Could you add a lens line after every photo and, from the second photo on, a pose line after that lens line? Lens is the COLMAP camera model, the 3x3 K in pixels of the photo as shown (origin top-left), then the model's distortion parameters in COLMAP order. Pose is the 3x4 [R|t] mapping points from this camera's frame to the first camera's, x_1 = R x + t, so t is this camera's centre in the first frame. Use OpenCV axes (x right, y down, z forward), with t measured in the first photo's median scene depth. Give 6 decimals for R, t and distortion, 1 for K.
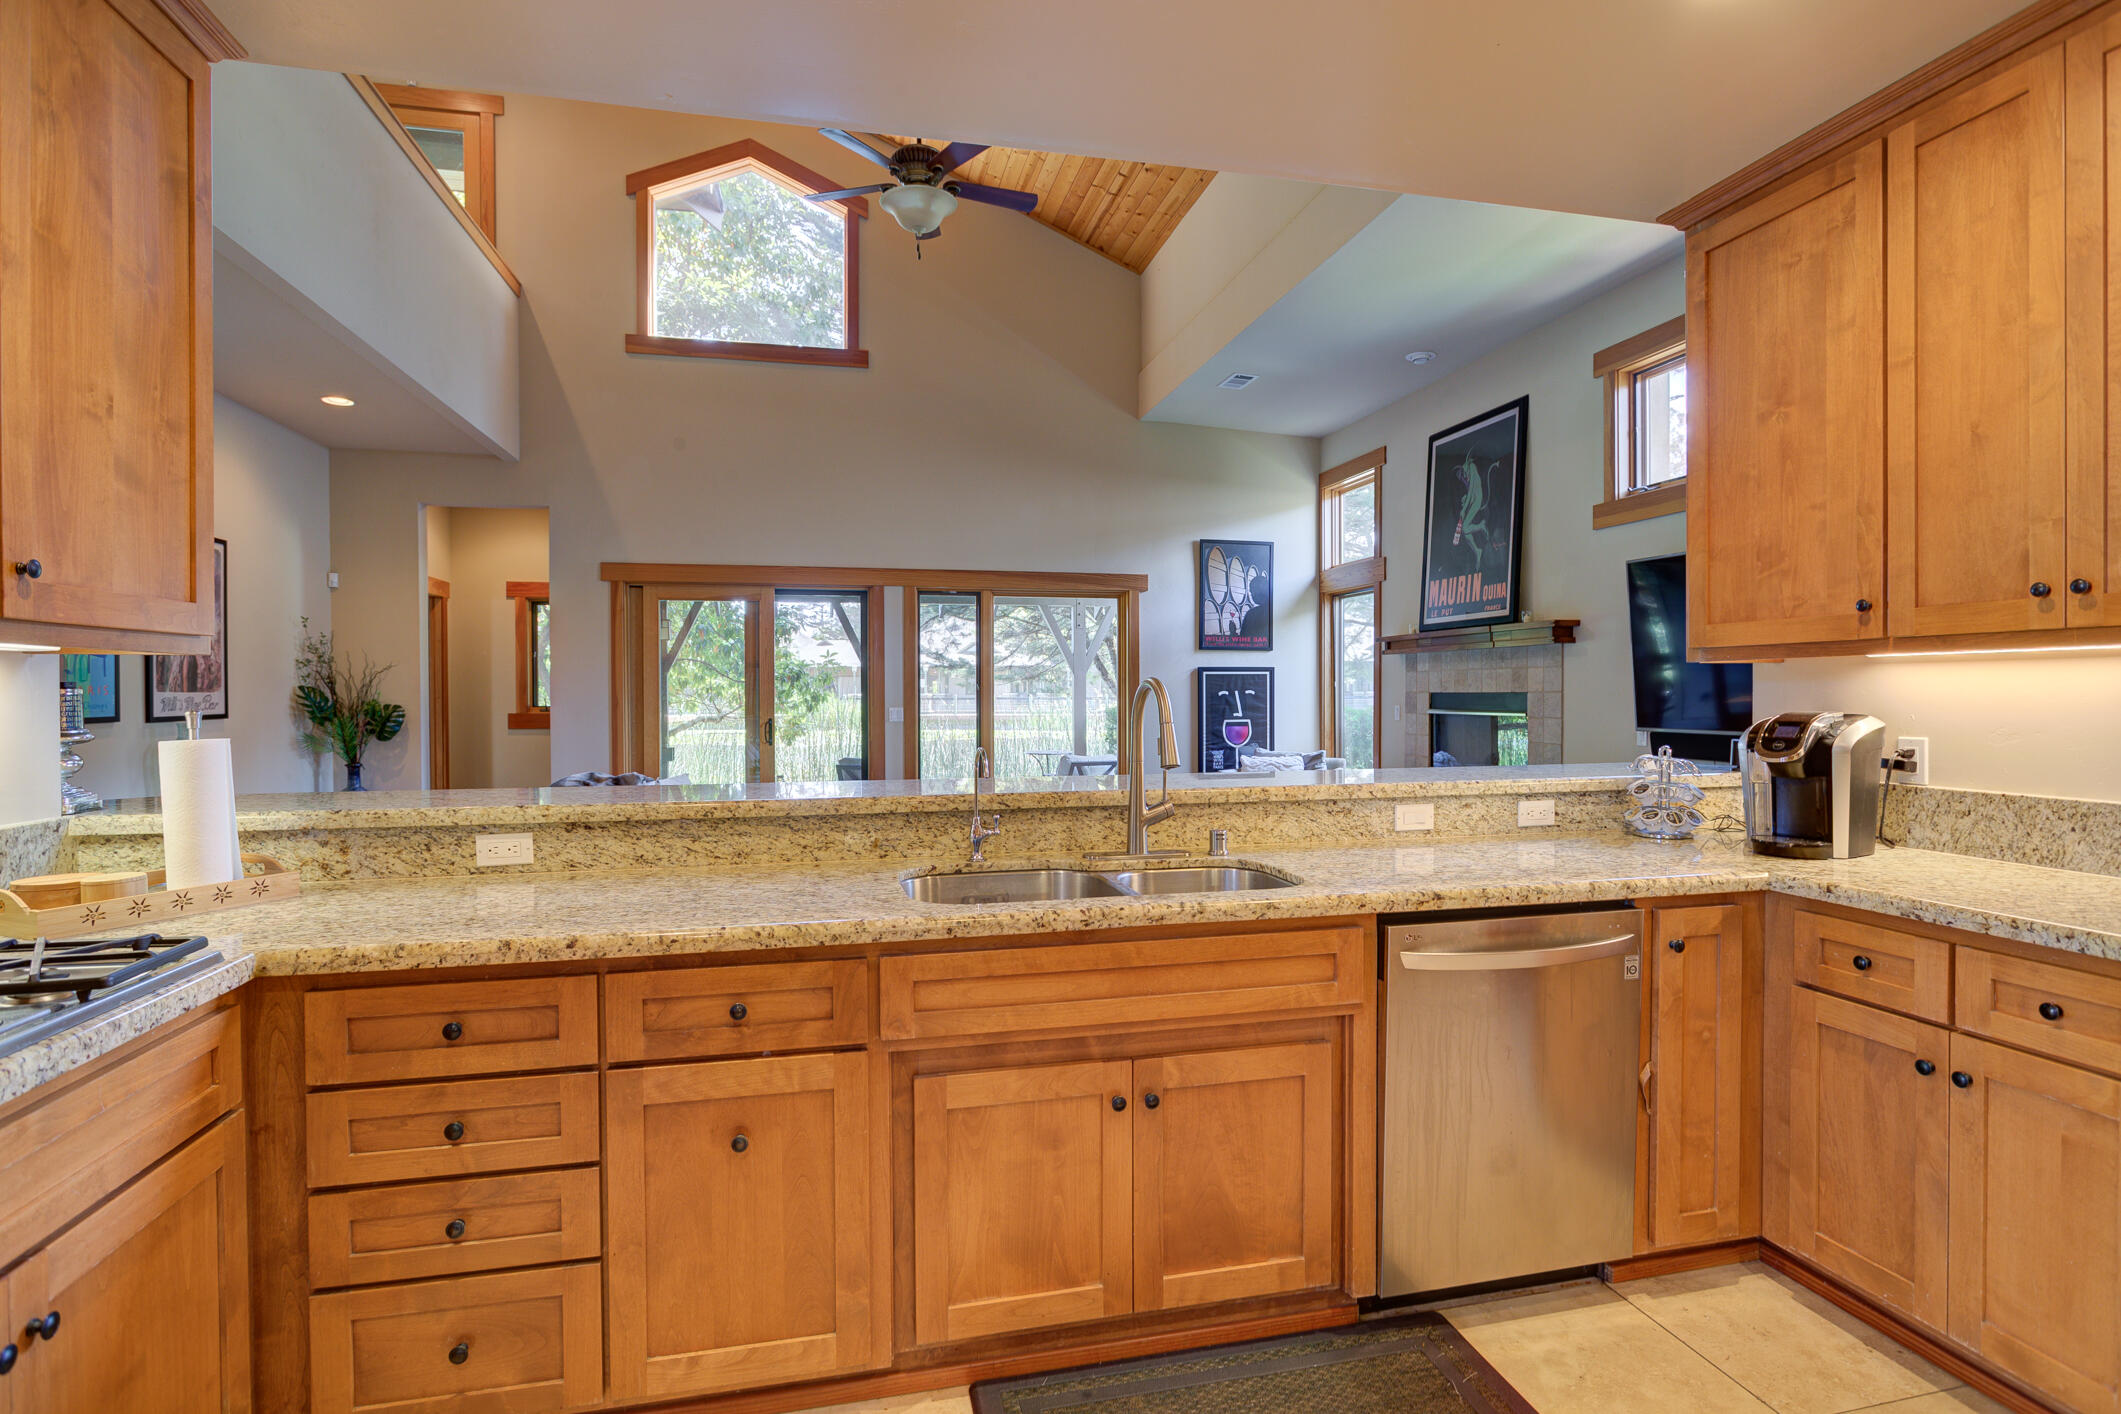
lens RADIAL K [[1038.0, 0, 1062.7], [0, 1038.0, 703.3], [0, 0, 1]] dist [-0.021773, 0.009786]
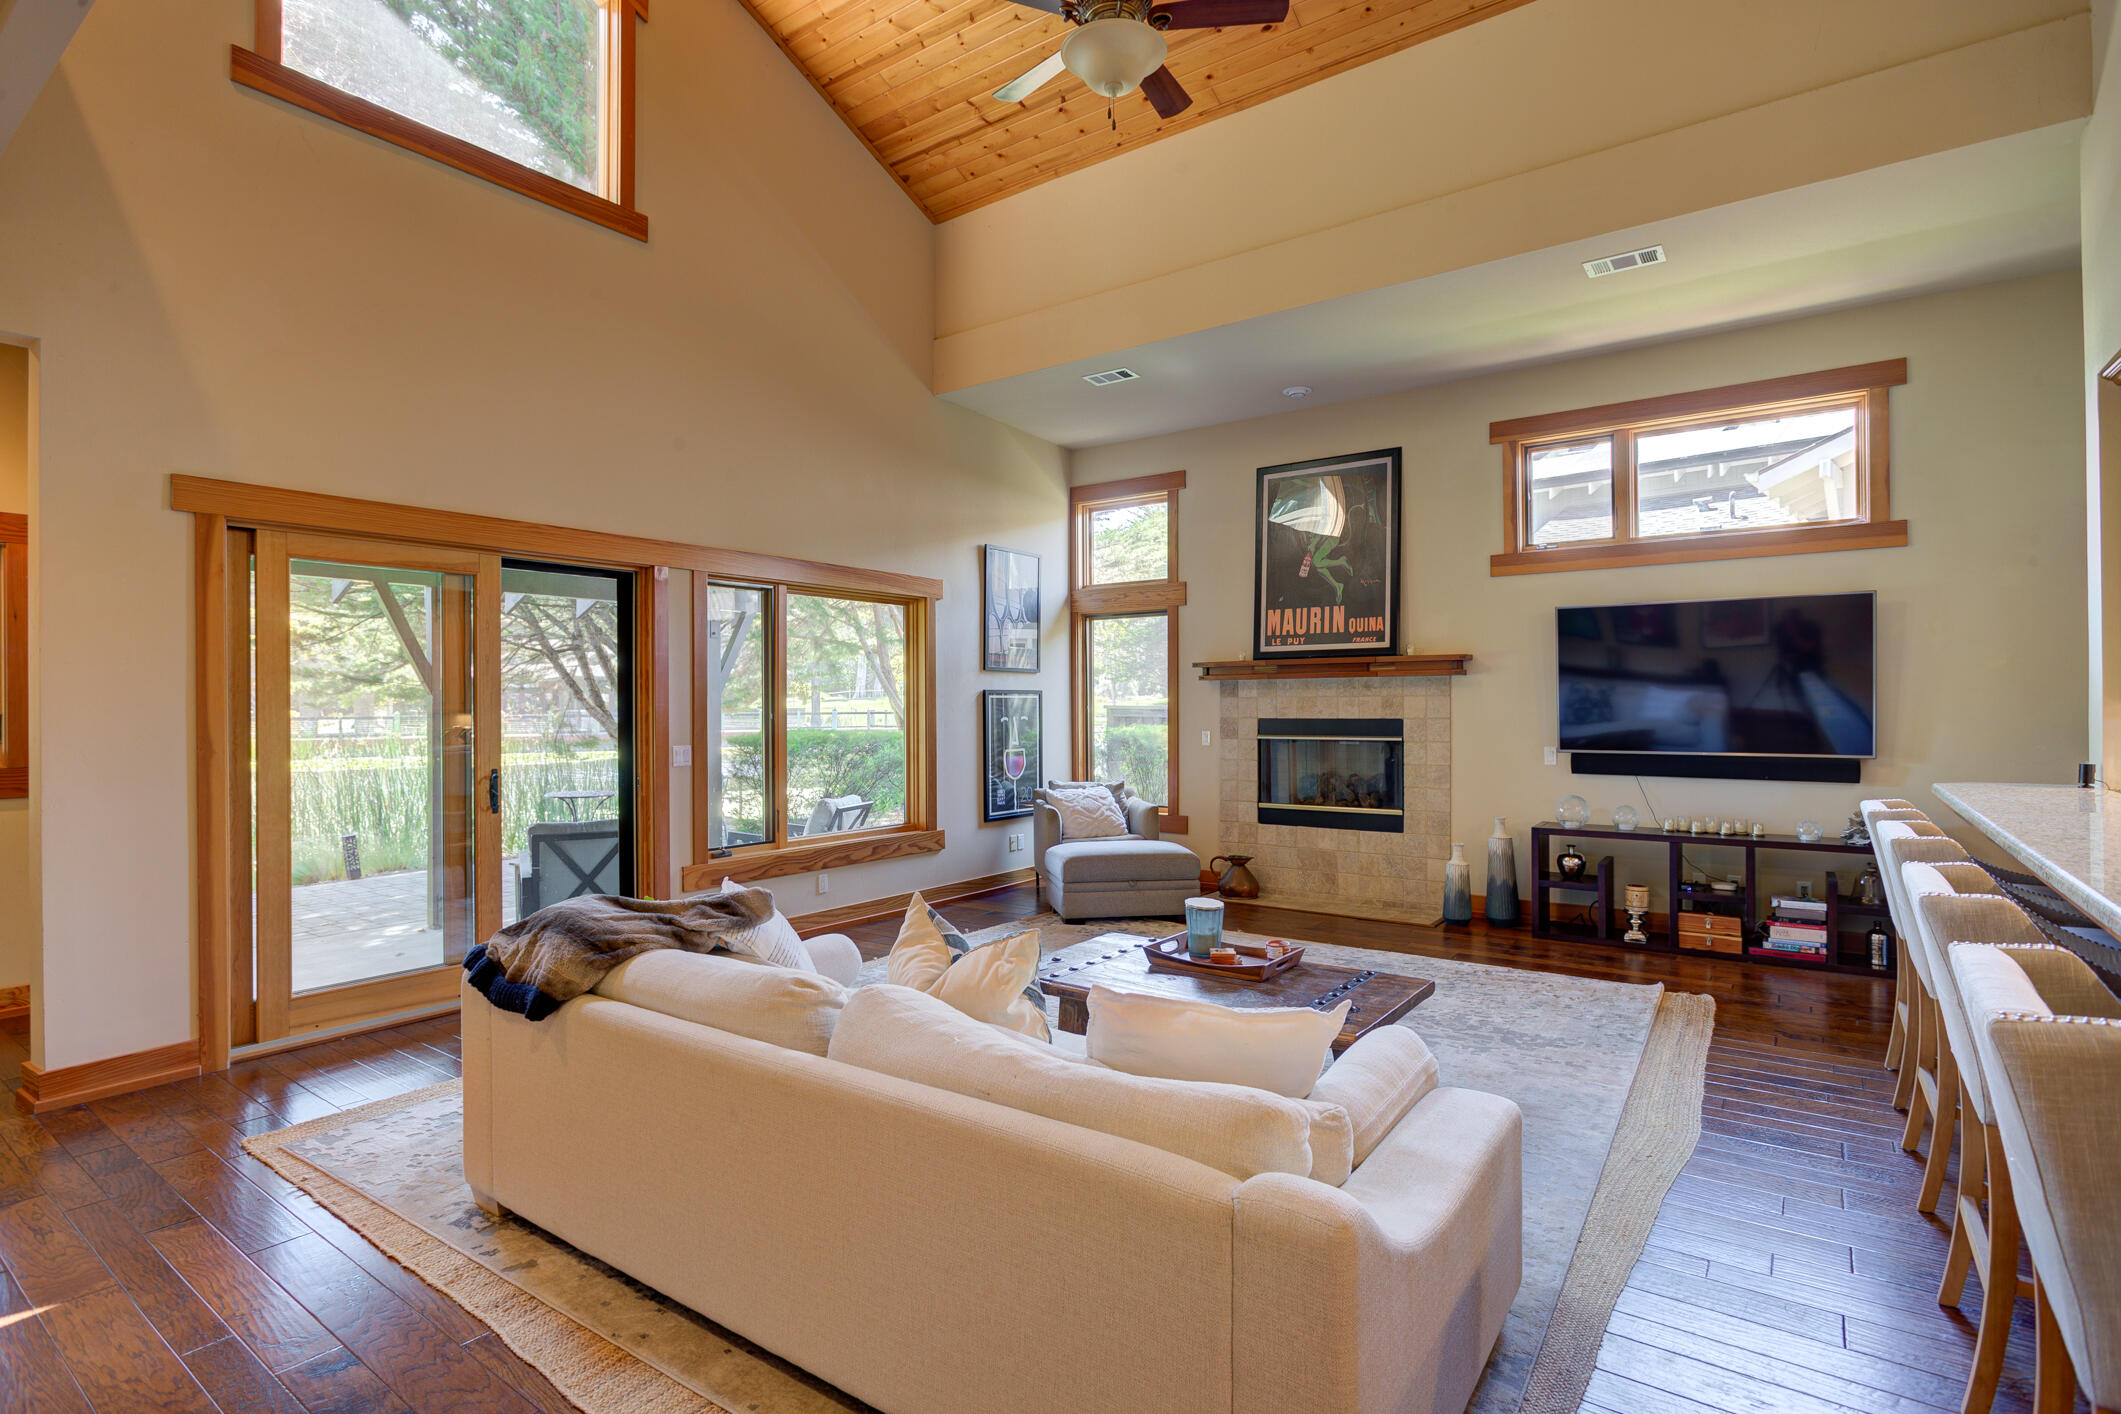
lens RADIAL K [[1038.0, 0, 1062.7], [0, 1038.0, 703.3], [0, 0, 1]] dist [-0.021773, 0.009786]
pose [[0.756140, 0.000566, 0.654409, -1.542830], [0.009503, 0.999885, -0.011846, -0.049838], [-0.654341, 0.015176, 0.756048, 1.170289]]
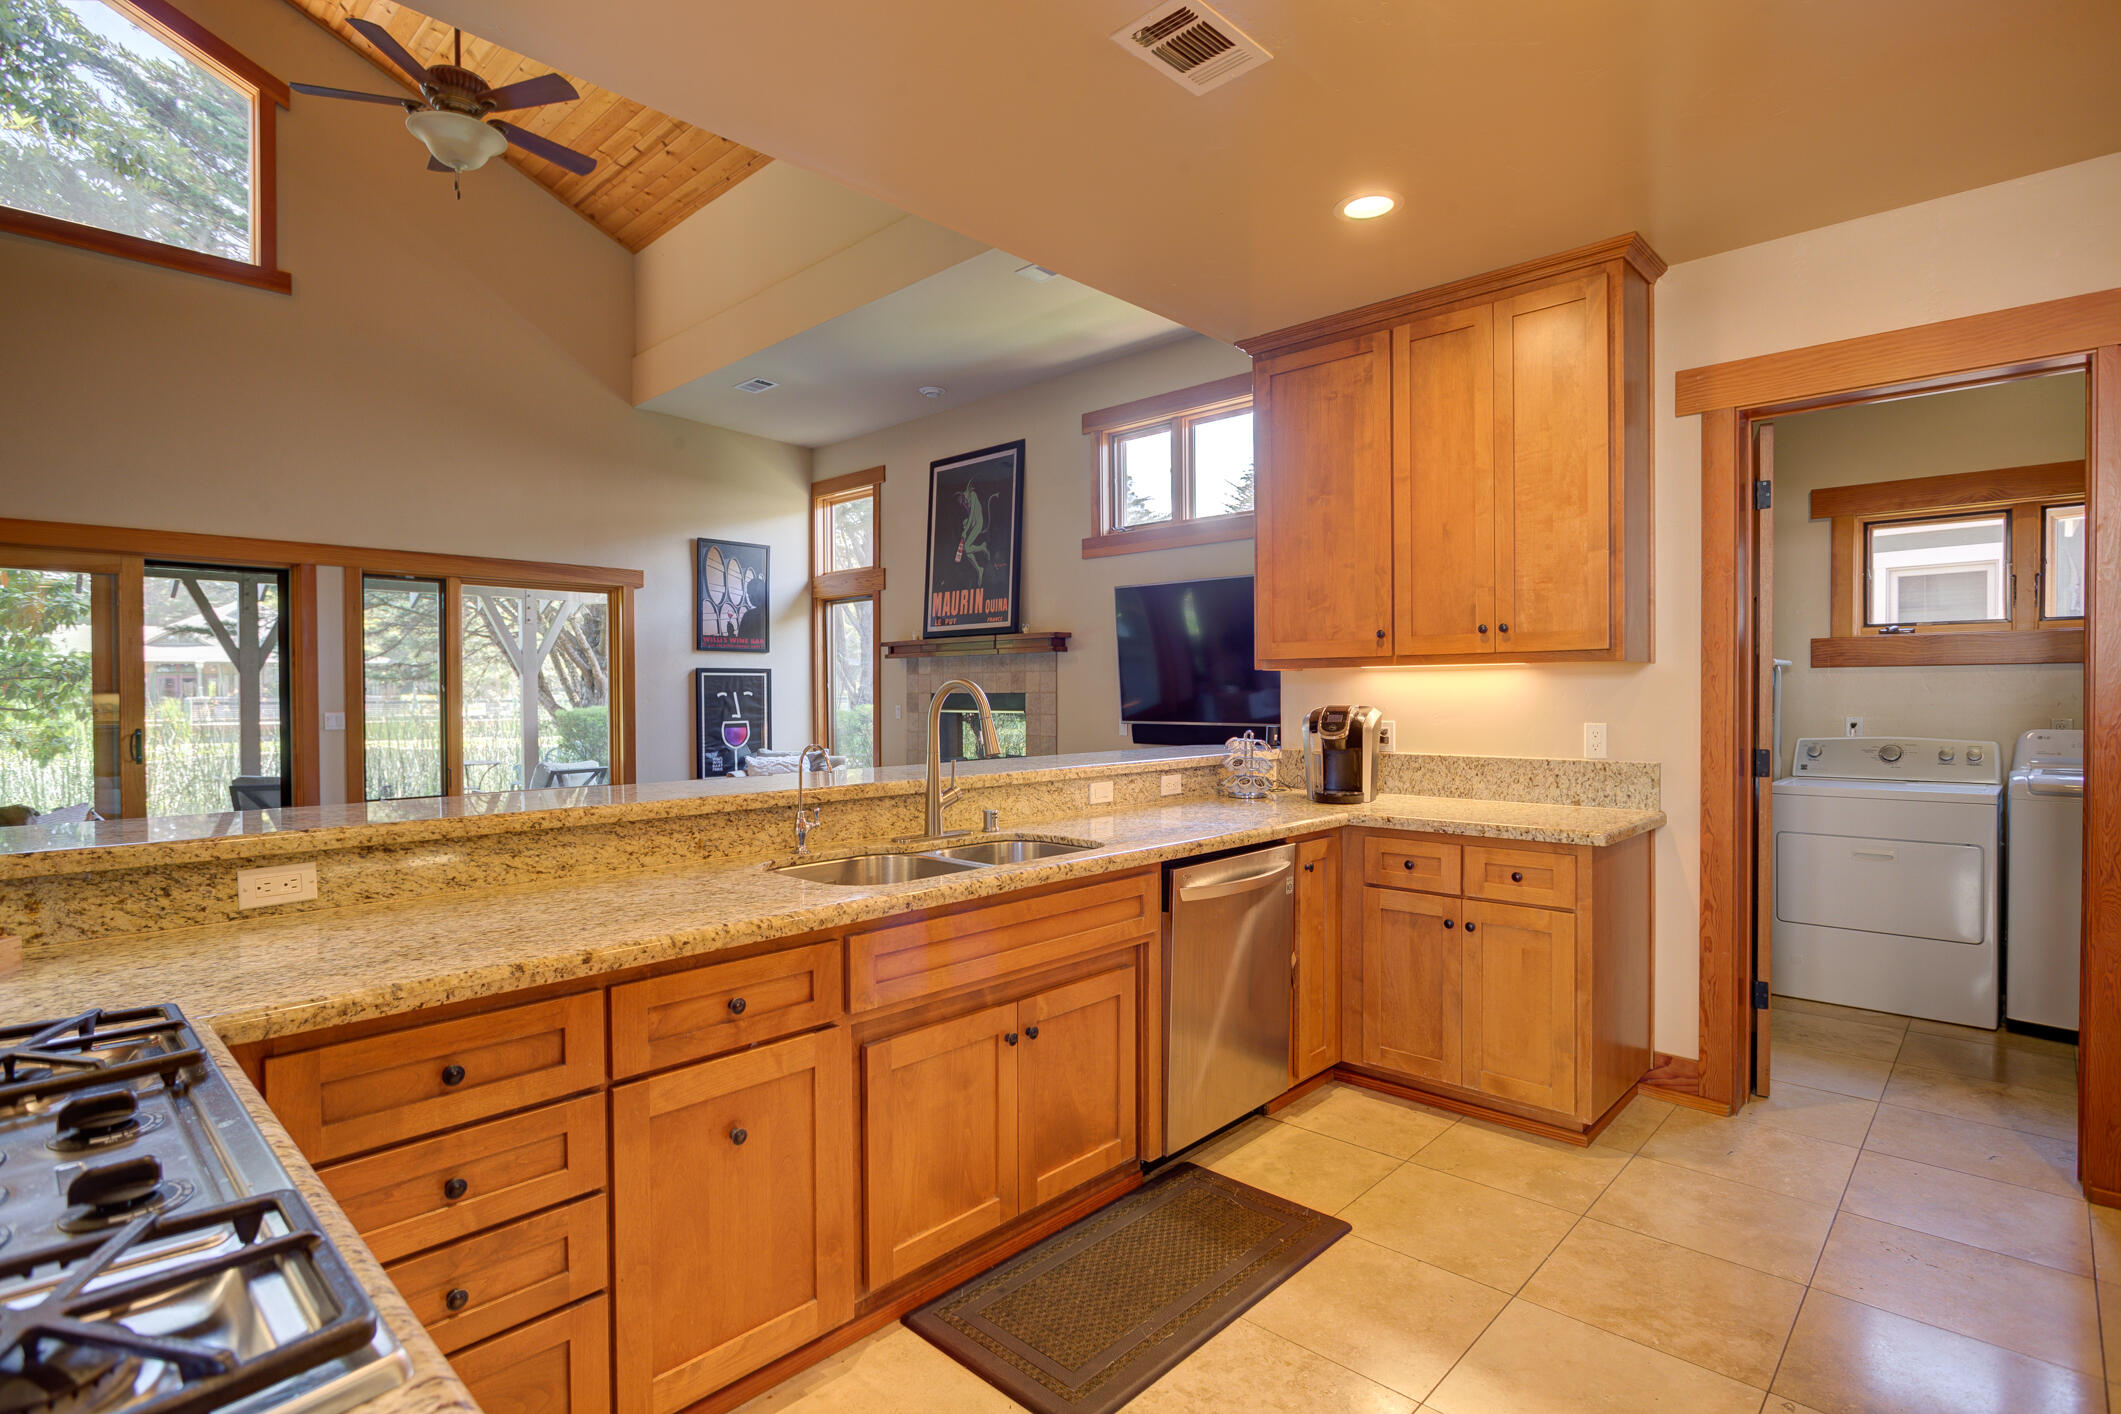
lens RADIAL K [[1038.0, 0, 1062.7], [0, 1038.0, 703.3], [0, 0, 1]] dist [-0.021773, 0.009786]
pose [[0.834311, -0.006937, 0.551250, -0.471051], [0.007979, 0.999968, 0.000508, 0.002808], [-0.551236, 0.003975, 0.834340, -0.017091]]
